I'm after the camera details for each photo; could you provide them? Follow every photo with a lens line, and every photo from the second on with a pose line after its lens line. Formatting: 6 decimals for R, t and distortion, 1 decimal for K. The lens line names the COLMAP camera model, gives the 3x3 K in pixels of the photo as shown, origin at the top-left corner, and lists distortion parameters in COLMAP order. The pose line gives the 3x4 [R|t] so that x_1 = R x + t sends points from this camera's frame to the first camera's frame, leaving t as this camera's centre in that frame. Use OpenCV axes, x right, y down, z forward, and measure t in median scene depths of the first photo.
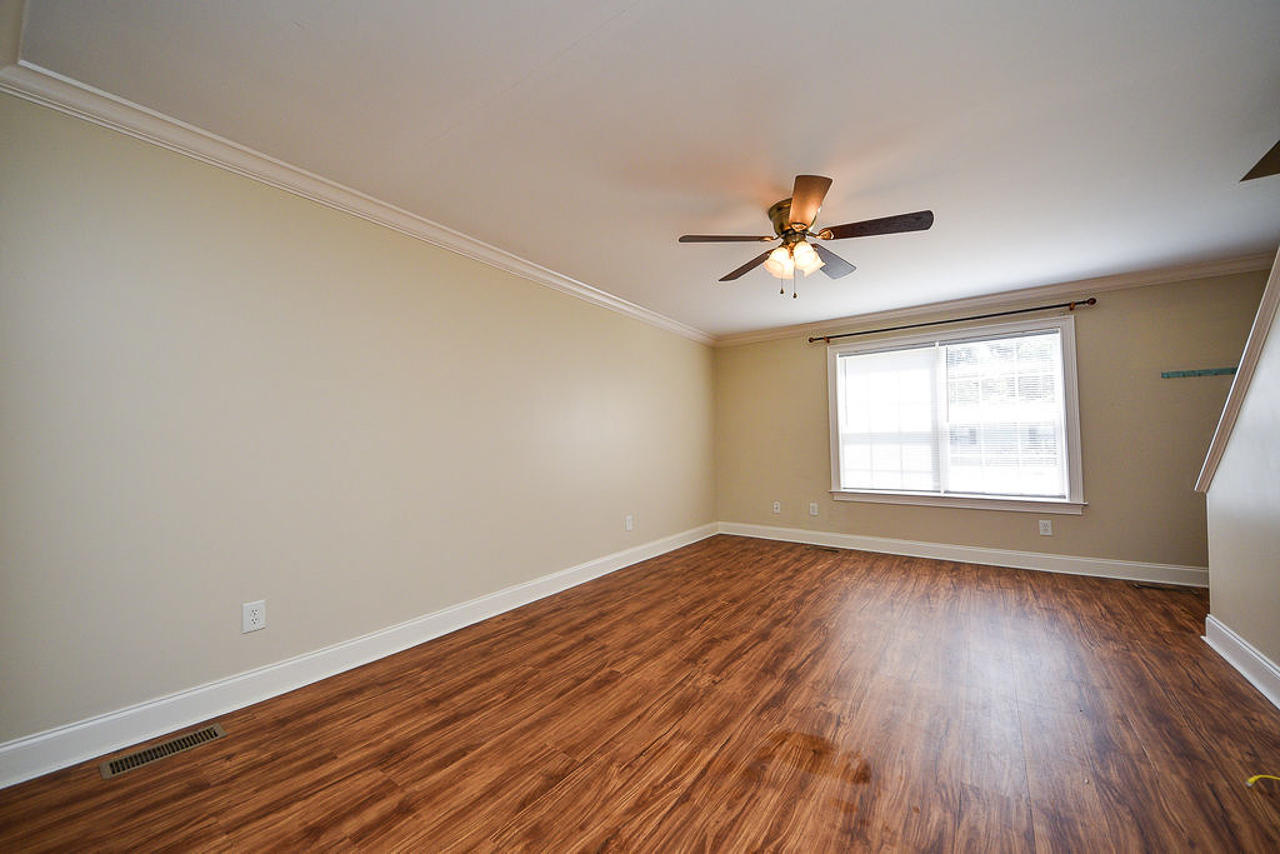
lens RADIAL K [[454.5, 0, 638.9], [0, 454.5, 425.0], [0, 0, 1]] dist [0.022458, -0.016010]
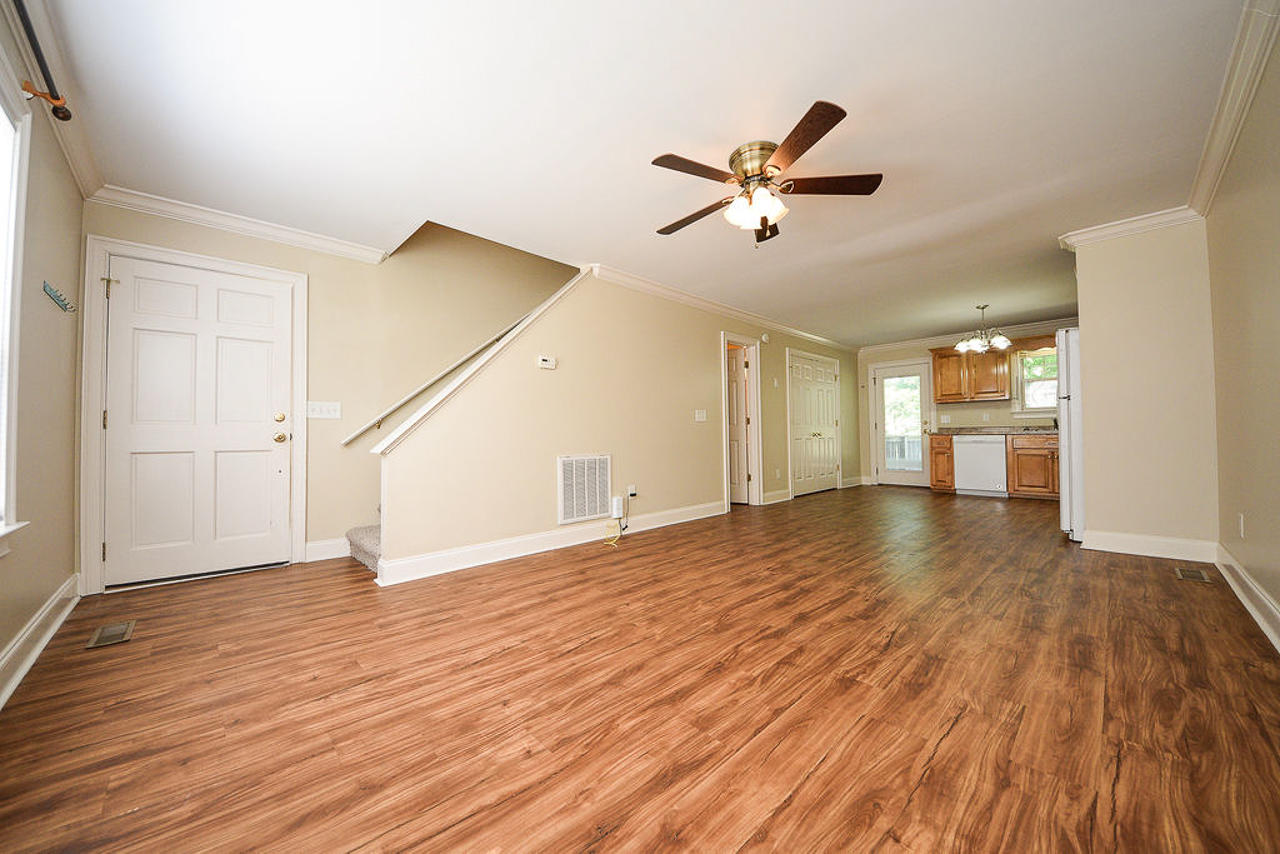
lens RADIAL K [[470.6, 0, 619.9], [0, 470.6, 426.0], [0, 0, 1]] dist [0.010512, -0.010052]
pose [[-0.979852, 0.024236, 0.198247, 0.357104], [0.011766, 0.997891, -0.063842, 0.132081], [-0.199376, -0.060224, -0.978071, 1.643805]]
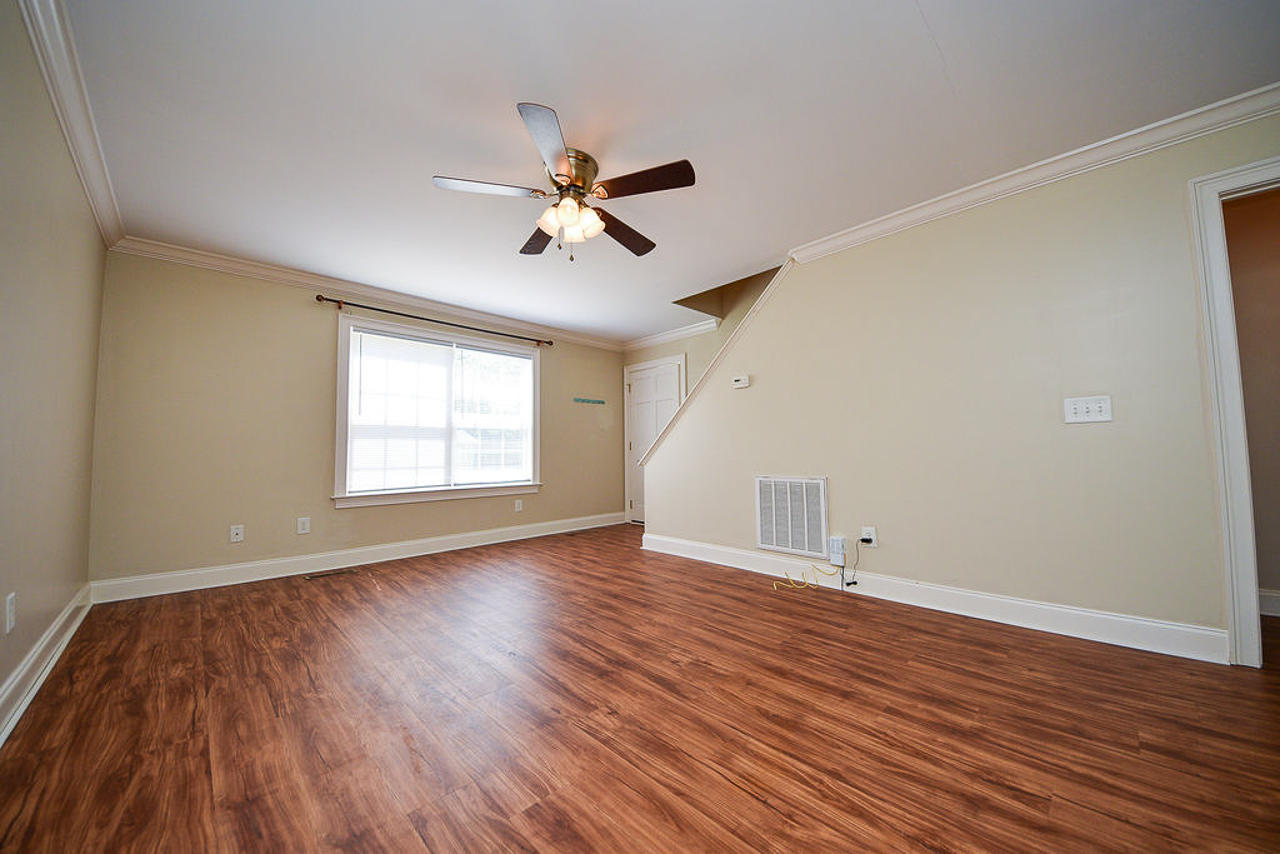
lens RADIAL K [[454.5, 0, 638.9], [0, 454.5, 425.0], [0, 0, 1]] dist [0.022458, -0.016010]
pose [[0.185362, 0.068074, 0.980310, -0.415645], [-0.034322, 0.997437, -0.062774, 0.085434], [-0.982071, -0.022010, 0.187223, 0.557371]]
